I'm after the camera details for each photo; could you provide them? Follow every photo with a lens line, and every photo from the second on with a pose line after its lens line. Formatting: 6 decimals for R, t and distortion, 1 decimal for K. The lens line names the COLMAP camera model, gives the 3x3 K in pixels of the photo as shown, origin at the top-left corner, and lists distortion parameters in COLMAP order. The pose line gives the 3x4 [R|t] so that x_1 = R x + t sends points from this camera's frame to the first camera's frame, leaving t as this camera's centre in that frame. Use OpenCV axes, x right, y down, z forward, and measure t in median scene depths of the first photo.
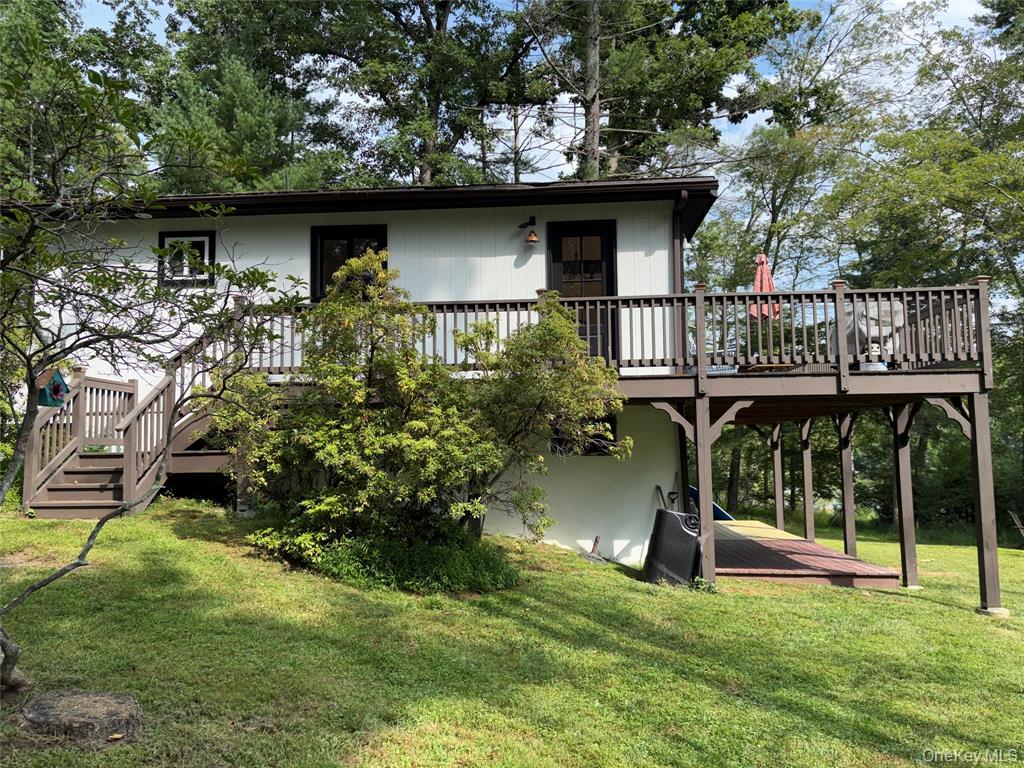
lens RADIAL K [[771.1, 0, 512.0], [0, 771.1, 384.0], [0, 0, 1]] dist [0.078258, -0.081730]
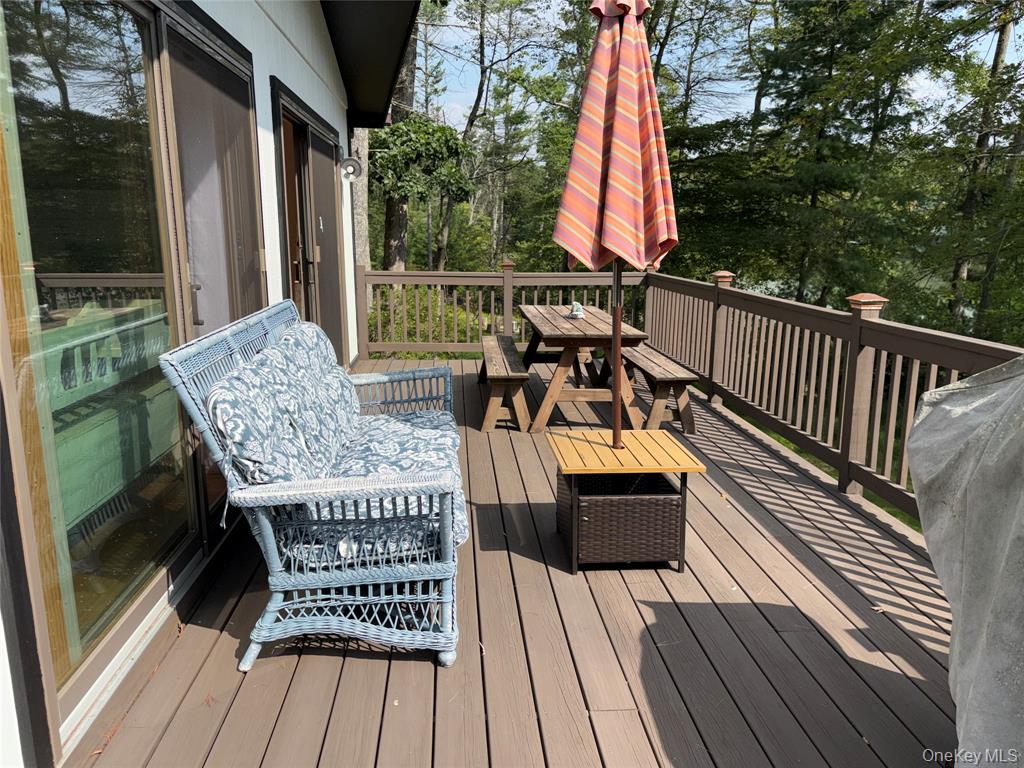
lens RADIAL K [[771.1, 0, 512.0], [0, 771.1, 384.0], [0, 0, 1]] dist [0.078258, -0.081730]
pose [[0.989117, -0.020999, 0.145627, 0.081632], [-0.020541, 0.960362, 0.277998, -0.036563], [-0.145693, -0.277963, 0.949479, 0.242436]]
